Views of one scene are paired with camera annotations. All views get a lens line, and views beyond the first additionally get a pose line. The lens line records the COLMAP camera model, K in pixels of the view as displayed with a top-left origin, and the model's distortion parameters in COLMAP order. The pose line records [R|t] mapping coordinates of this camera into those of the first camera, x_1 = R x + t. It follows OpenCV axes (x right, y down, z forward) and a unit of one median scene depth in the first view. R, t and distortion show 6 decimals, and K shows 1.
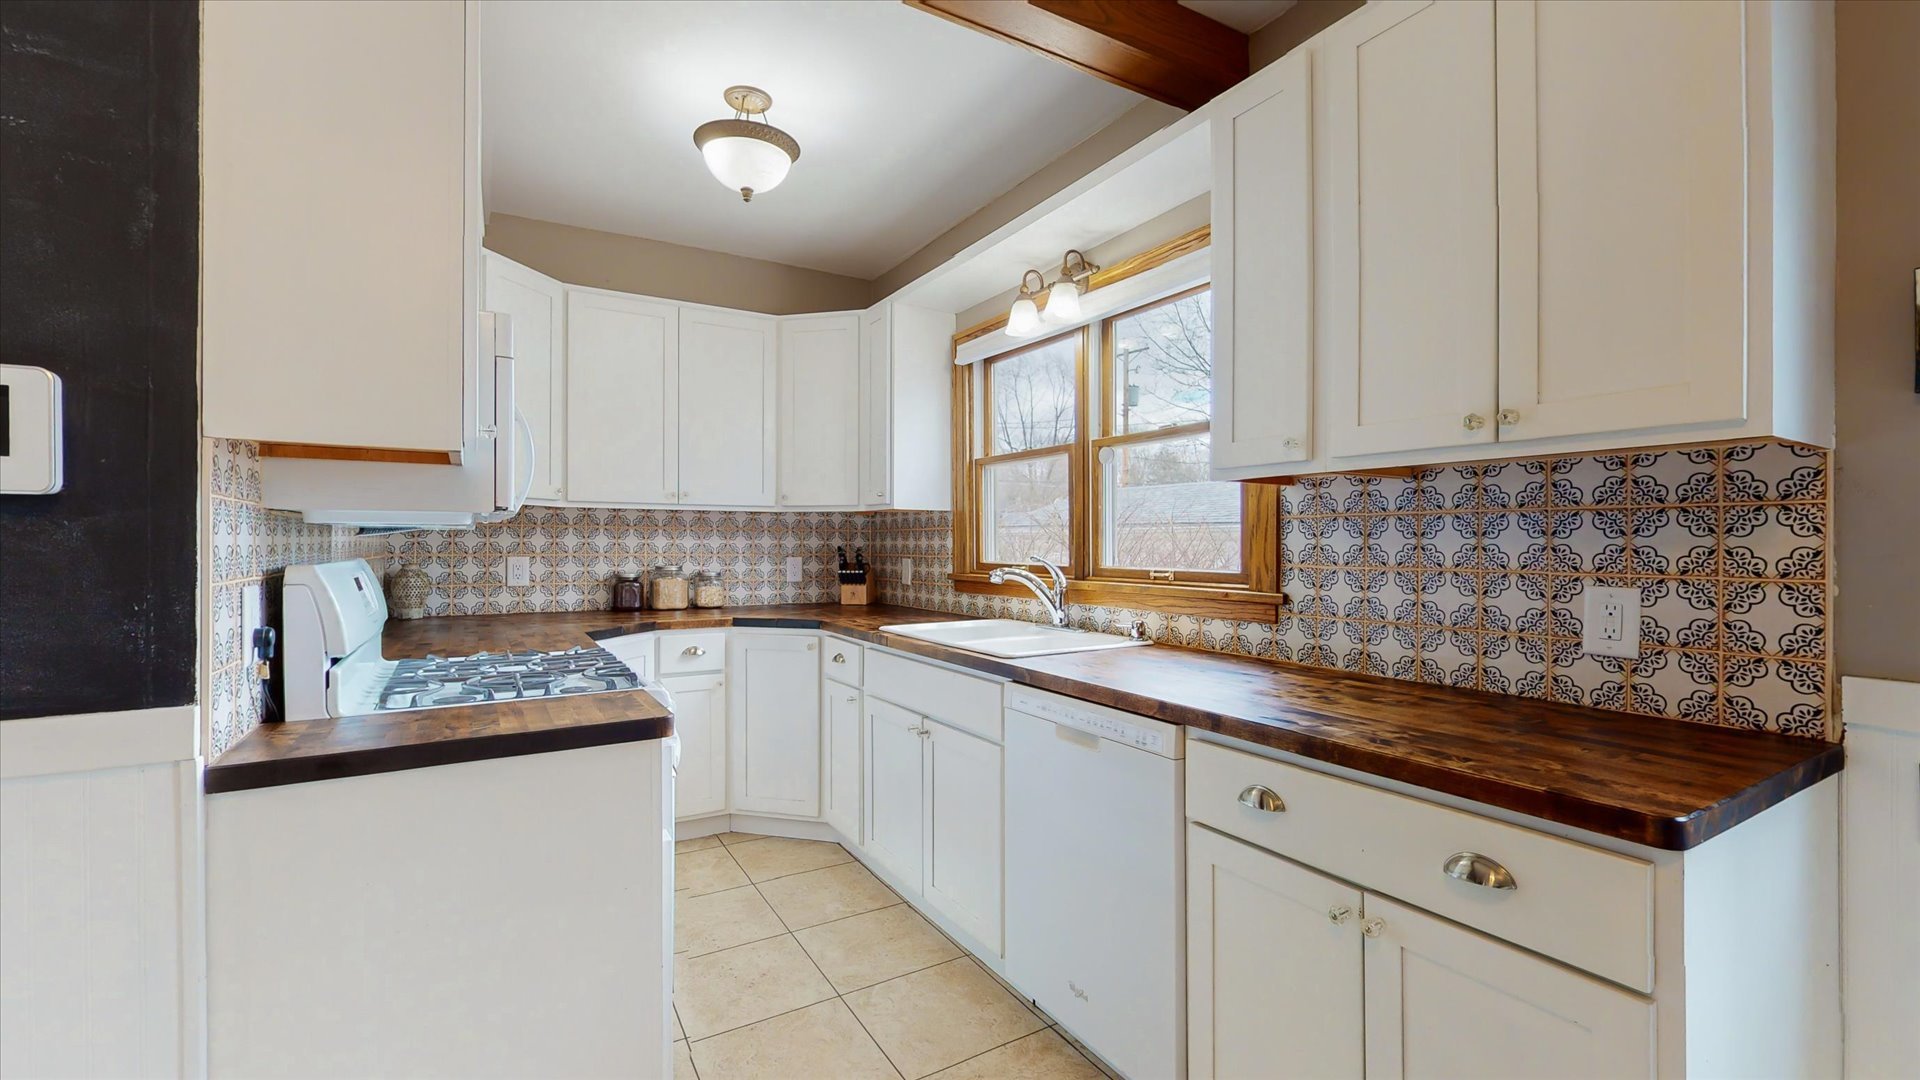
lens RADIAL K [[799.3, 0, 955.8], [0, 799.3, 550.1], [0, 0, 1]] dist [0.000238, -0.000147]
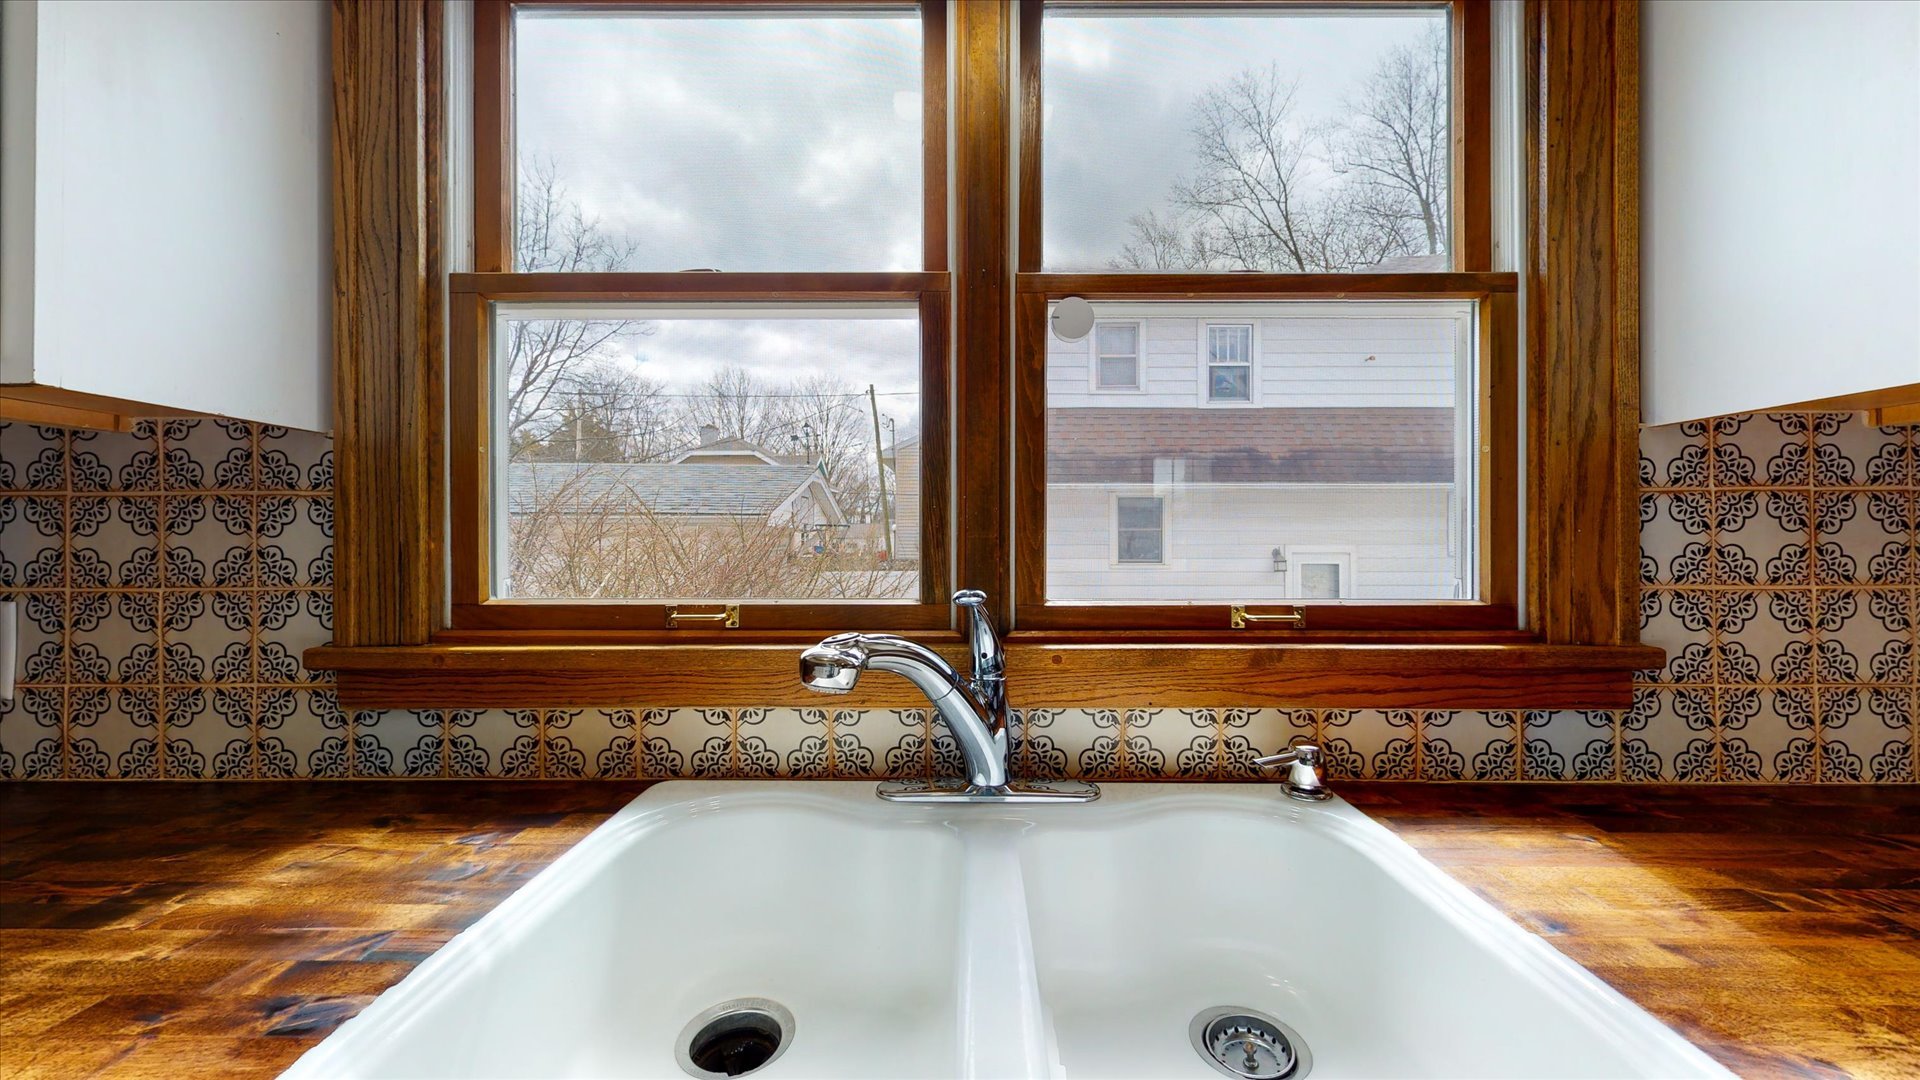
lens RADIAL K [[1412.1, 0, 954.1], [0, 1412.1, 535.3], [0, 0, 1]] dist [0.000572, -0.003008]
pose [[0.532682, 0.003214, 0.846309, -0.307073], [0.008816, 0.999917, -0.009346, -0.004551], [-0.846269, 0.012440, 0.532610, 0.502097]]
